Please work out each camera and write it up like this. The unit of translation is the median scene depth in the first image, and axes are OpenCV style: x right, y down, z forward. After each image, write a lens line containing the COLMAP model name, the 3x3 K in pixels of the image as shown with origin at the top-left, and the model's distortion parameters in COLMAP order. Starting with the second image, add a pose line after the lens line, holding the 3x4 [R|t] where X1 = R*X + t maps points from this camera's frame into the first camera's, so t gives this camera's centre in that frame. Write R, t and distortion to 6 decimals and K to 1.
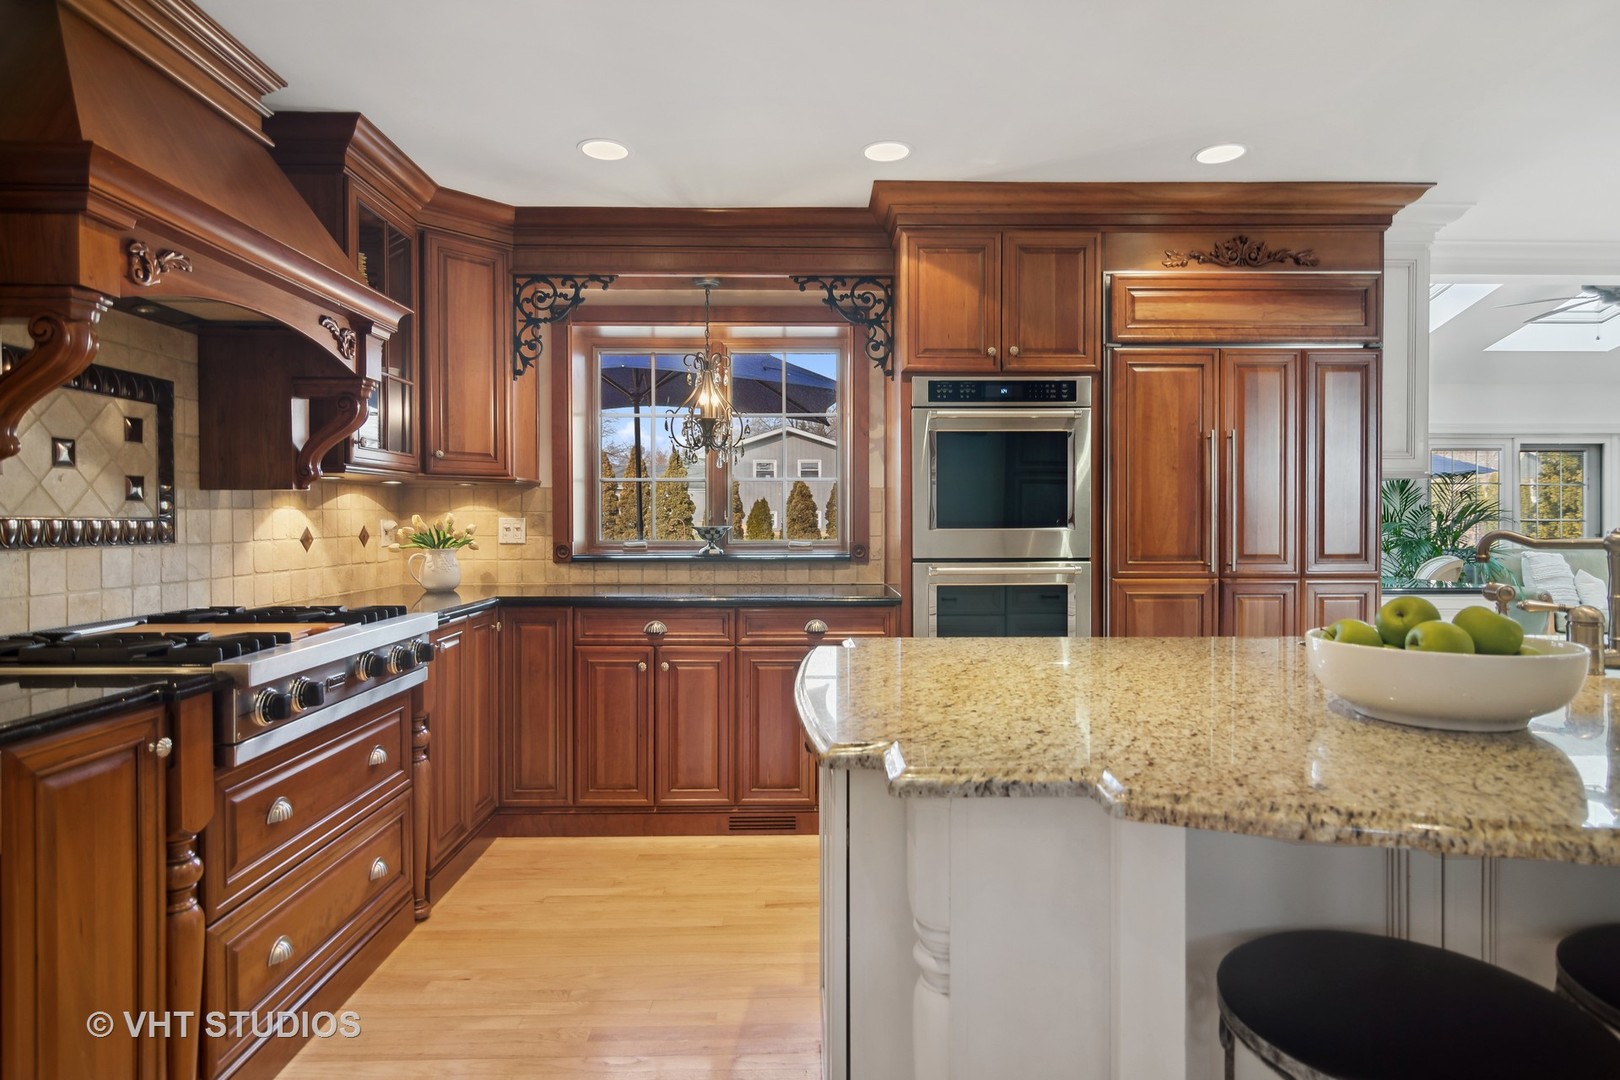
lens RADIAL K [[893.5, 0, 814.0], [0, 893.5, 530.5], [0, 0, 1]] dist [-0.000347, 0.002018]
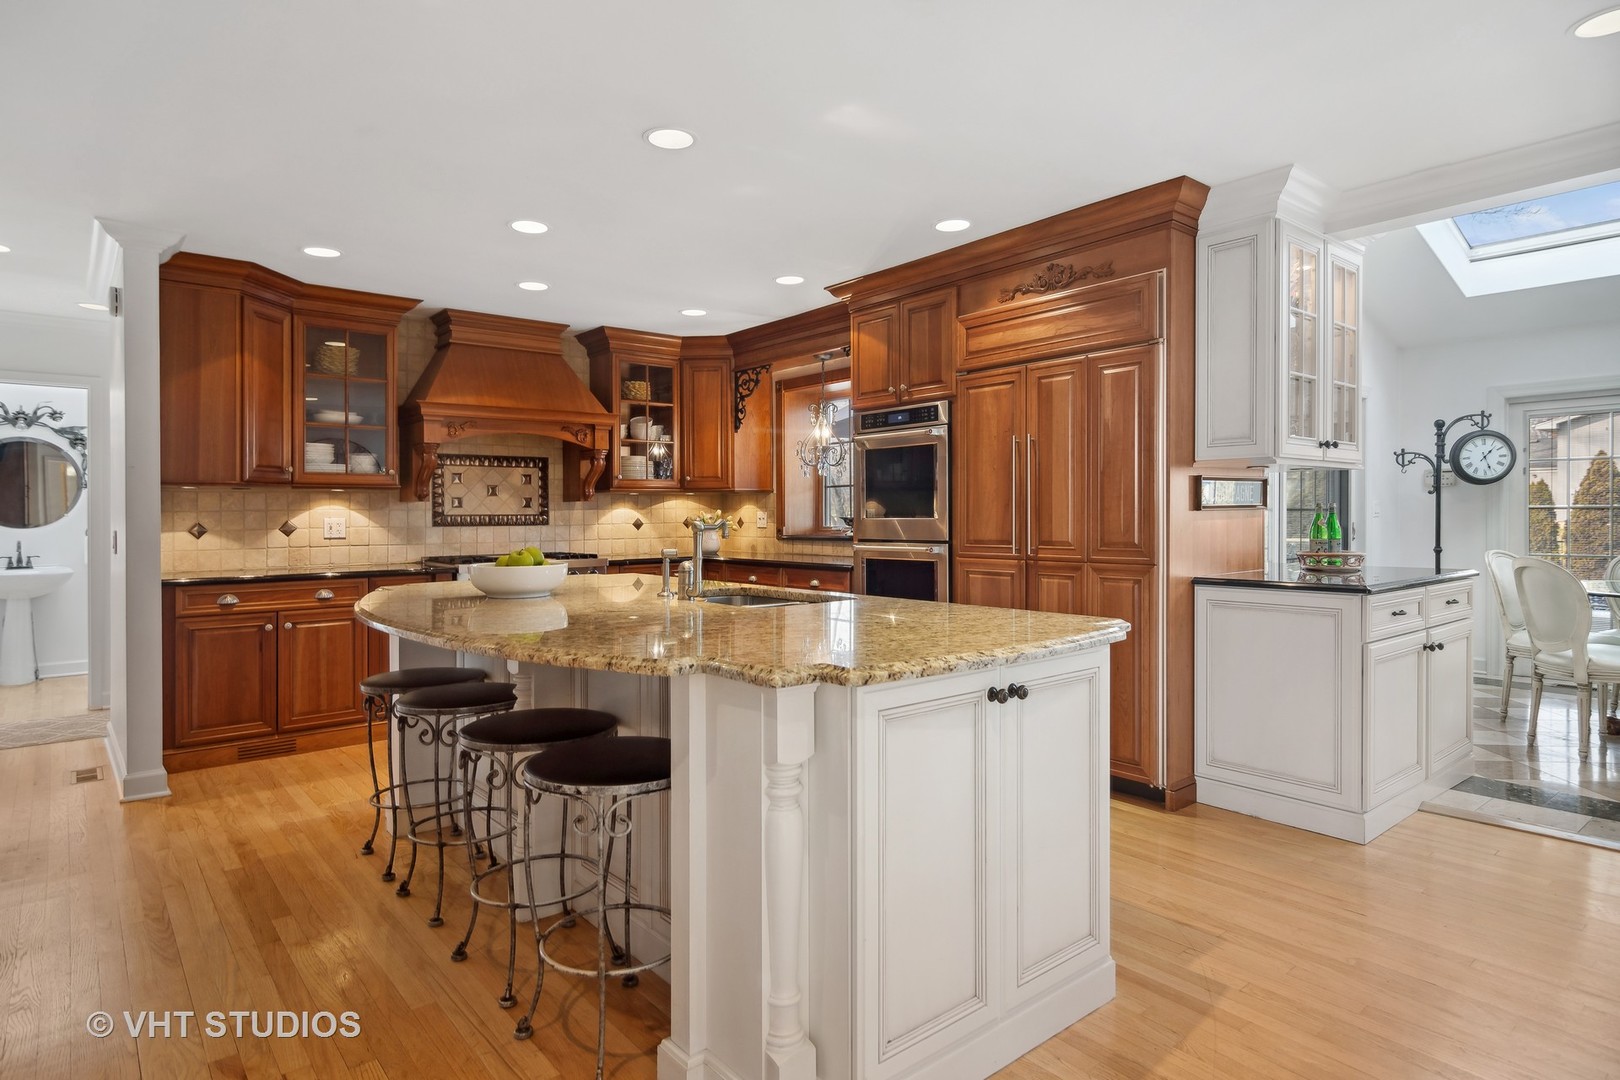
lens RADIAL K [[893.7, 0, 811.6], [0, 893.7, 523.1], [0, 0, 1]] dist [0.000128, 0.000867]
pose [[0.623916, 0.003610, -0.781483, 1.195729], [-0.001731, 0.999993, 0.003237, 0.000713], [0.781489, -0.000666, 0.623918, 0.041684]]
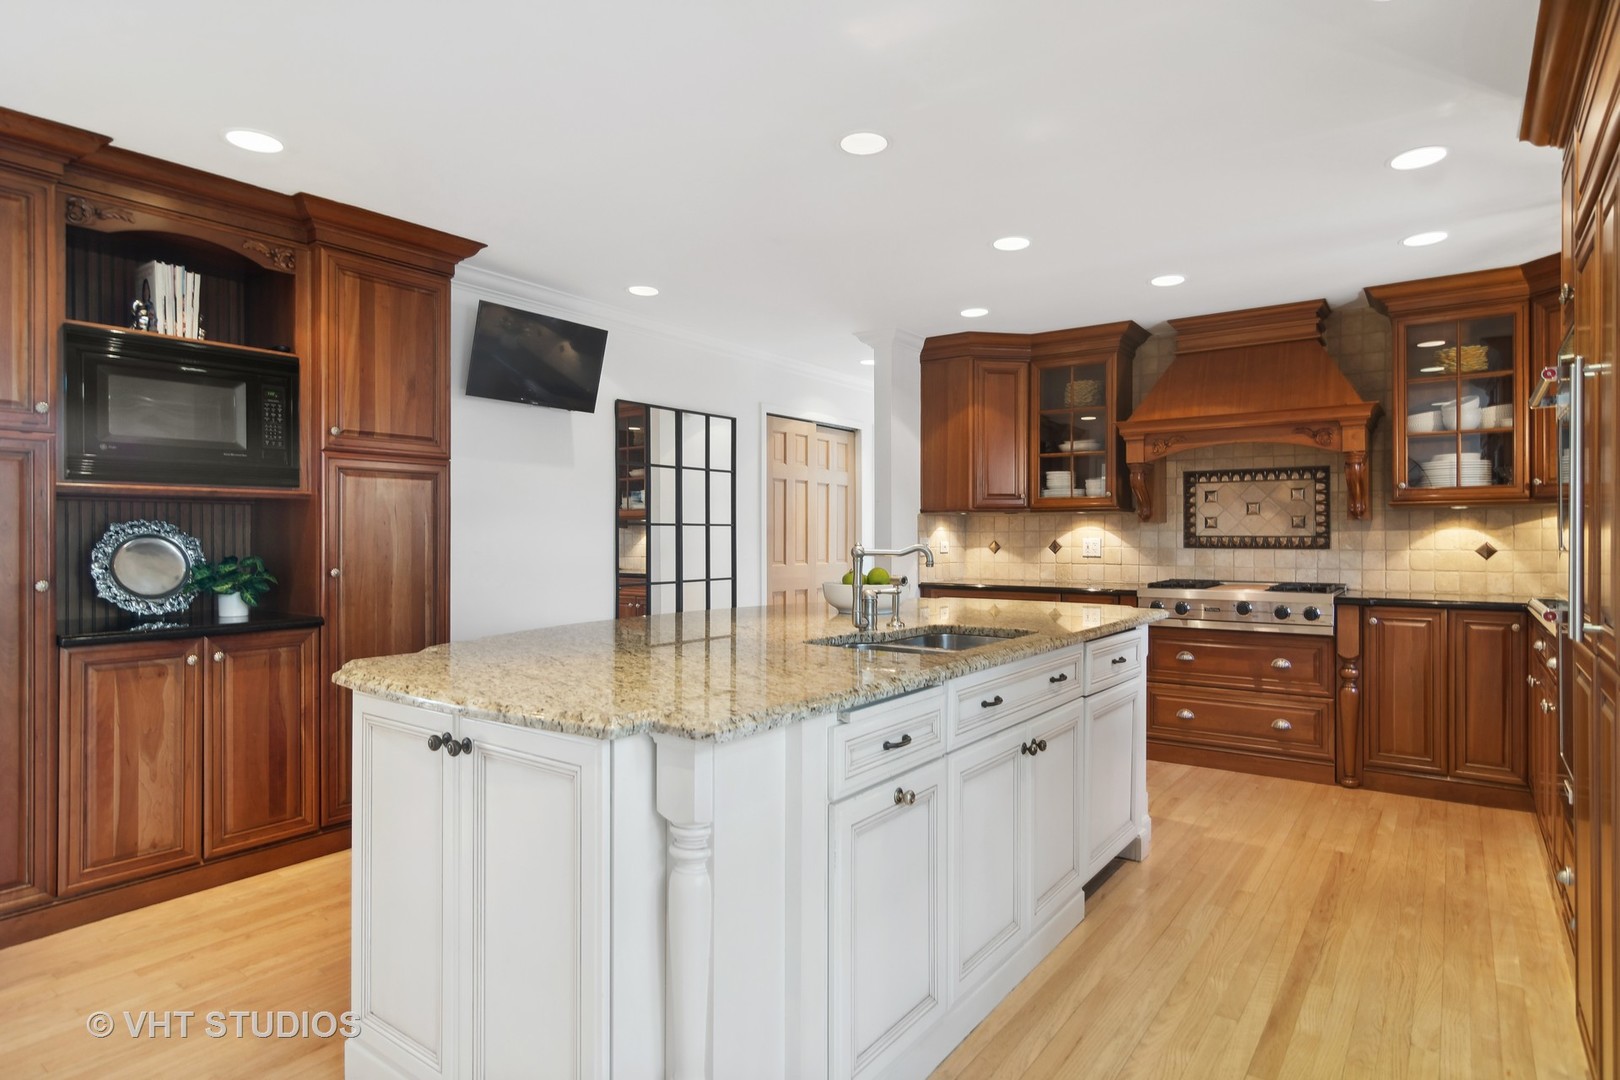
lens RADIAL K [[884.6, 0, 810.0], [0, 884.6, 540.0], [0, 0, 1]] dist [0.004015, 0.001437]
pose [[-0.611943, 0.002717, -0.790897, 1.115170], [-0.010037, 0.999887, 0.011201, -0.011301], [0.790838, 0.014793, -0.611846, 0.960256]]
